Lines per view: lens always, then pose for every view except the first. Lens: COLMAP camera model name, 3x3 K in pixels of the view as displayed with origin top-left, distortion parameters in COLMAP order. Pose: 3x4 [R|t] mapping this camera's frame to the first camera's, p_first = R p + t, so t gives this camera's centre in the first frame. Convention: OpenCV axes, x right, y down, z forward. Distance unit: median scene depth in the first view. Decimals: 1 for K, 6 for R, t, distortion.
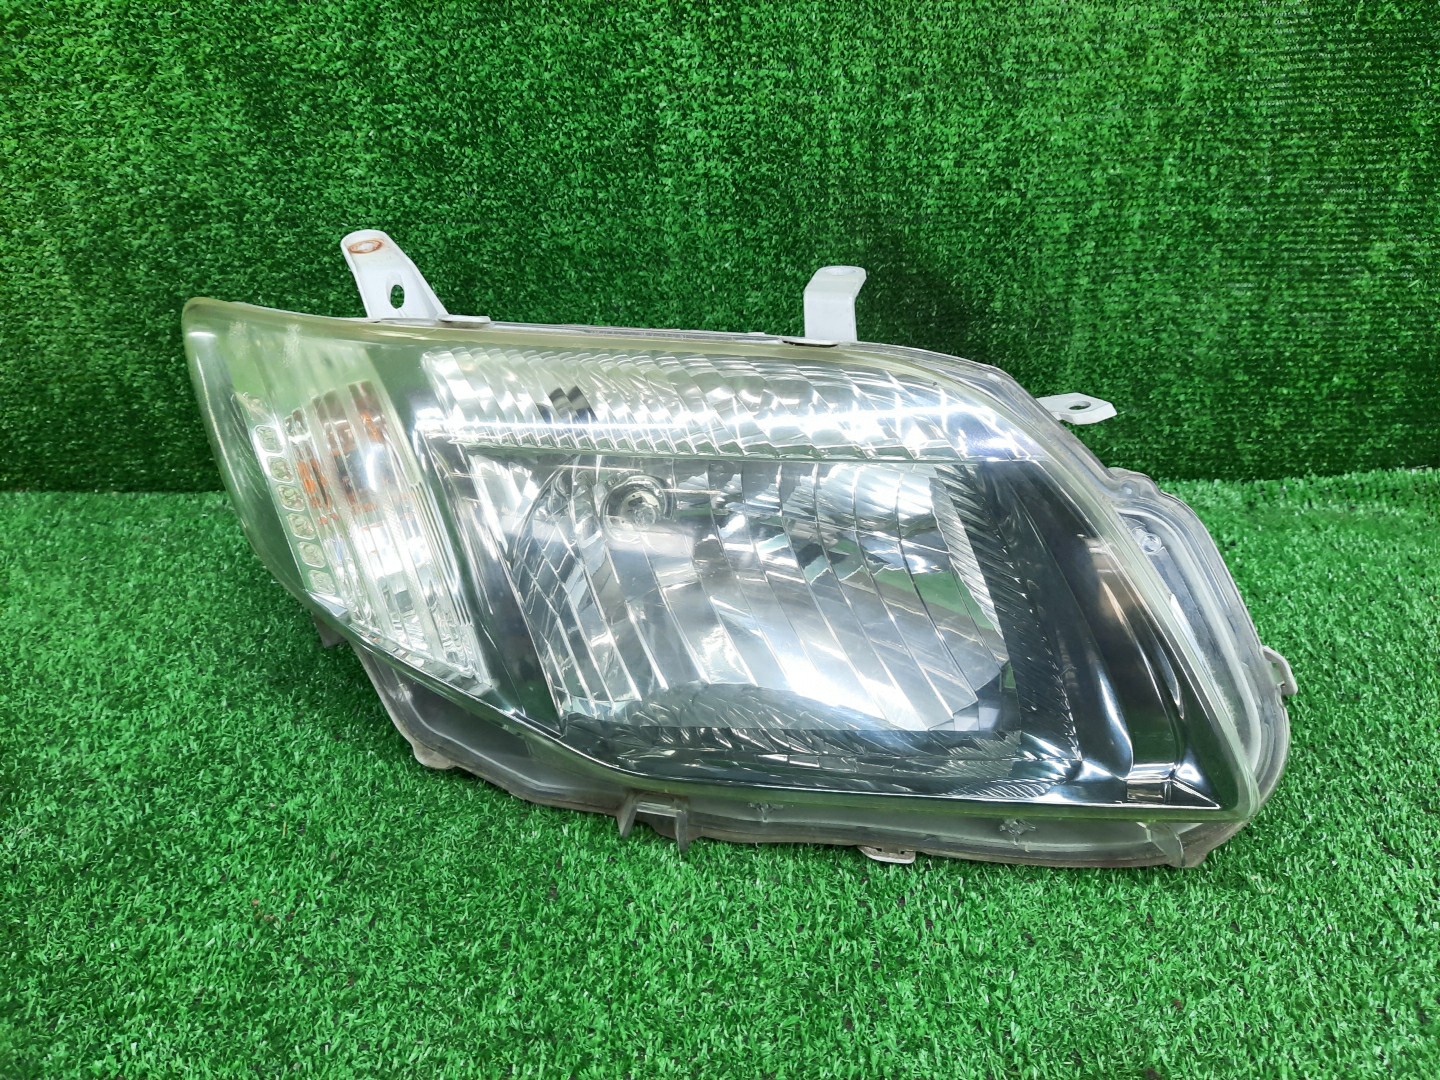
lens RADIAL K [[1056.2, 0, 713.8], [0, 1056.2, 545.2], [0, 0, 1]] dist [0.024062, -0.041634]
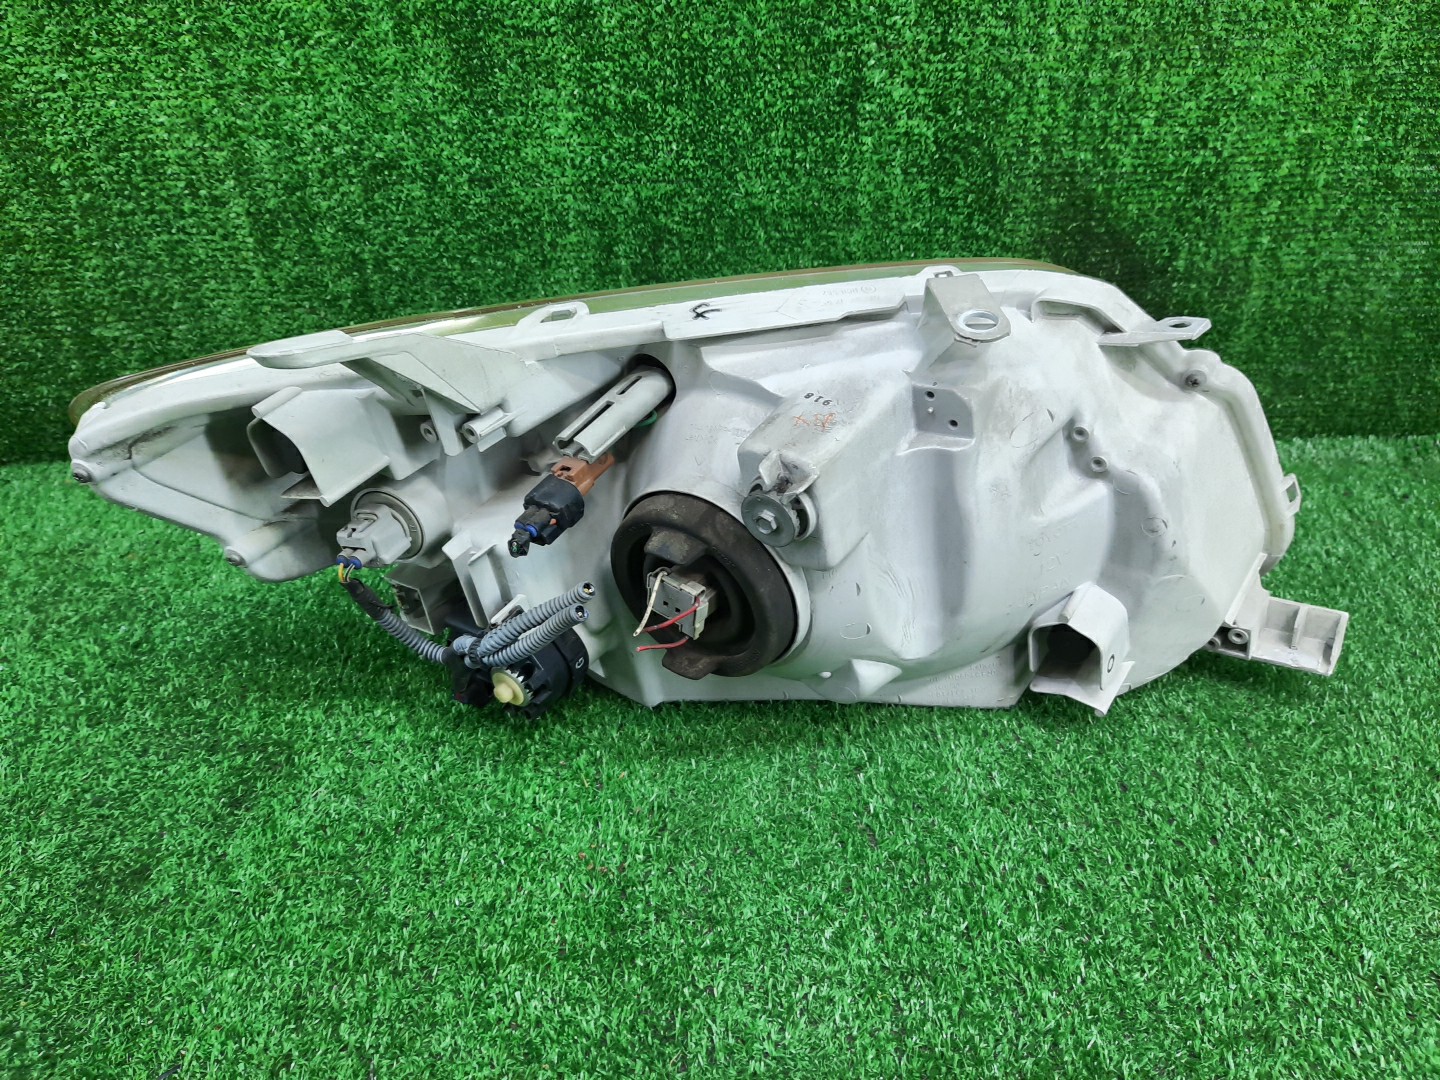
lens RADIAL K [[1063.7, 0, 711.8], [0, 1063.7, 544.1], [0, 0, 1]] dist [0.020503, -0.035531]
pose [[0.999318, -0.013794, 0.034265, -0.240576], [0.013045, 0.999673, 0.021983, 0.014126], [-0.034557, -0.021521, 0.999171, -0.009587]]
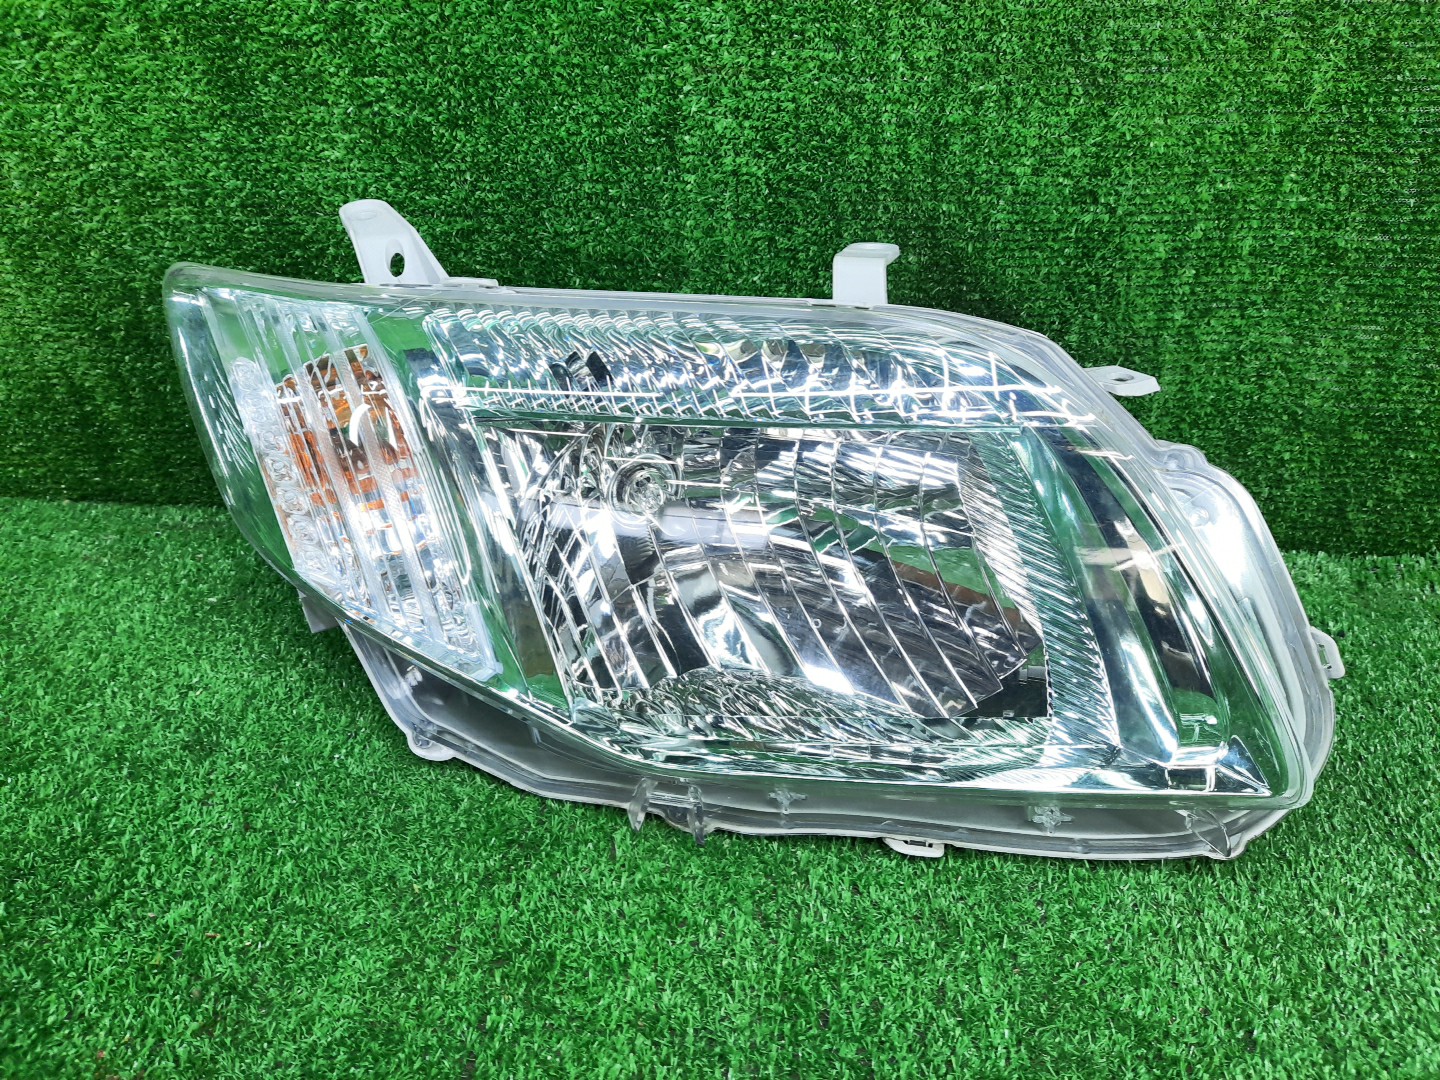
lens RADIAL K [[1062.1, 0, 715.1], [0, 1062.1, 543.7], [0, 0, 1]] dist [0.018185, -0.026596]
pose [[0.997569, 0.052851, -0.045416, 0.032514], [-0.053139, 0.998574, -0.005175, -0.047576], [0.045078, 0.007576, 0.998955, 0.150680]]
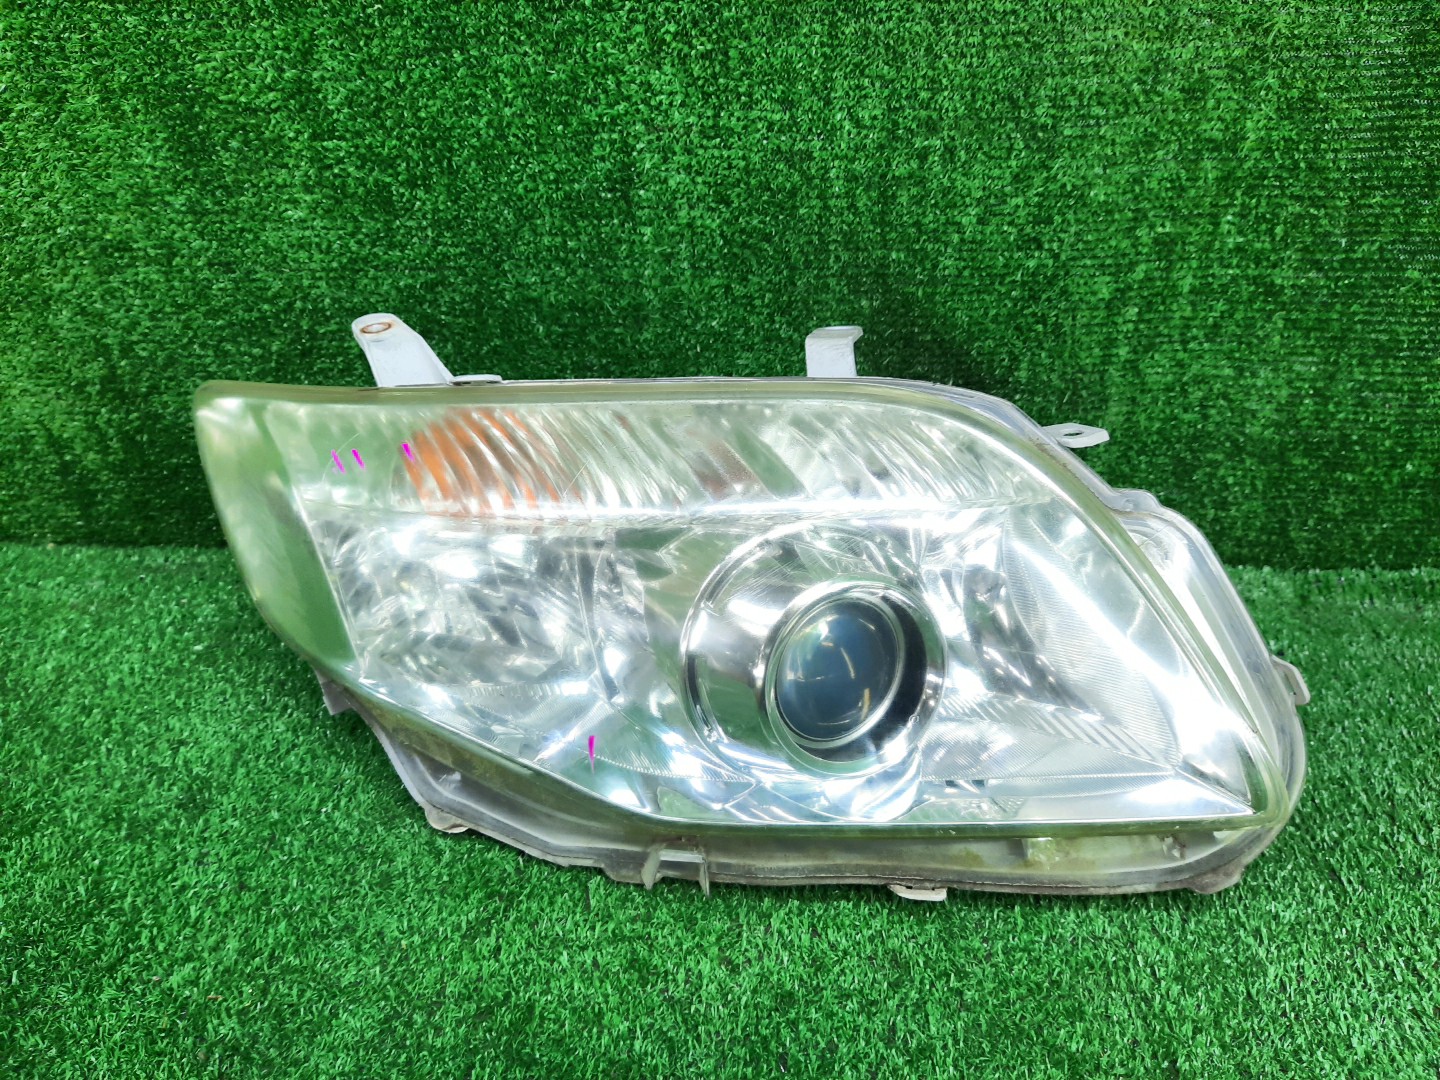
lens RADIAL K [[1062.5, 0, 713.3], [0, 1062.5, 545.2], [0, 0, 1]] dist [0.013245, -0.028627]
pose [[0.999081, 0.028626, -0.031902, 0.049302], [-0.027306, 0.998783, 0.041071, -0.126633], [0.033039, -0.040162, 0.998647, 0.116851]]
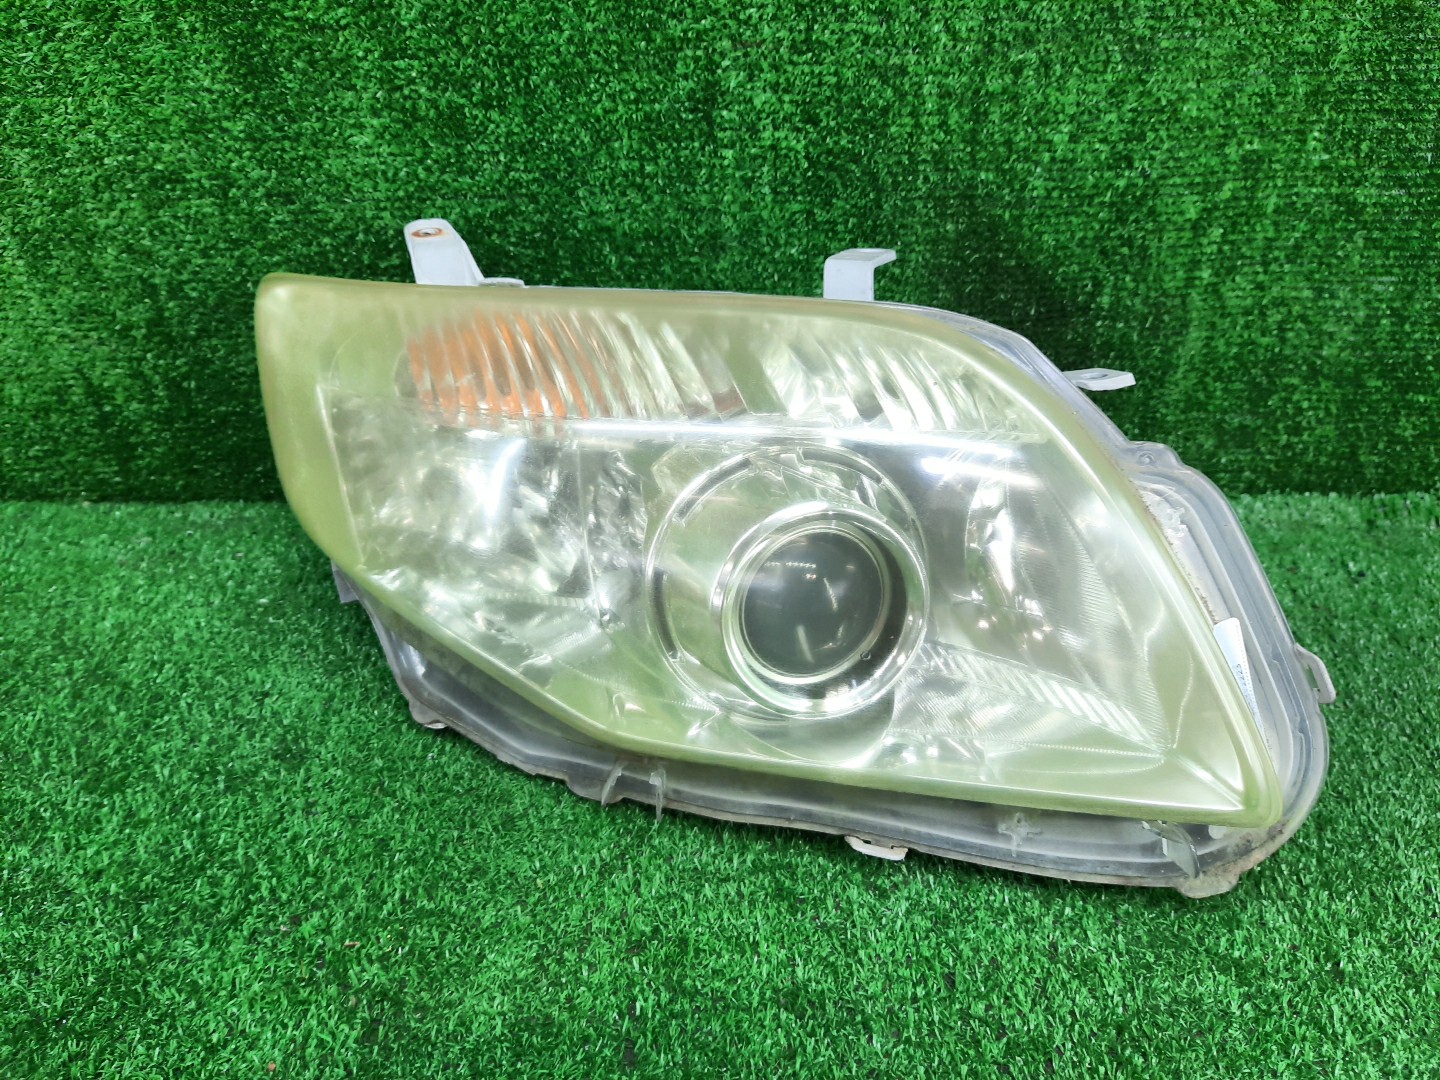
lens RADIAL K [[1067.2, 0, 709.5], [0, 1067.2, 545.7], [0, 0, 1]] dist [-0.003490, -0.005173]
pose [[0.999936, 0.002211, 0.011086, -0.070112], [-0.002877, 0.998170, 0.060403, -0.085557], [-0.010932, -0.060431, 0.998113, 0.133743]]
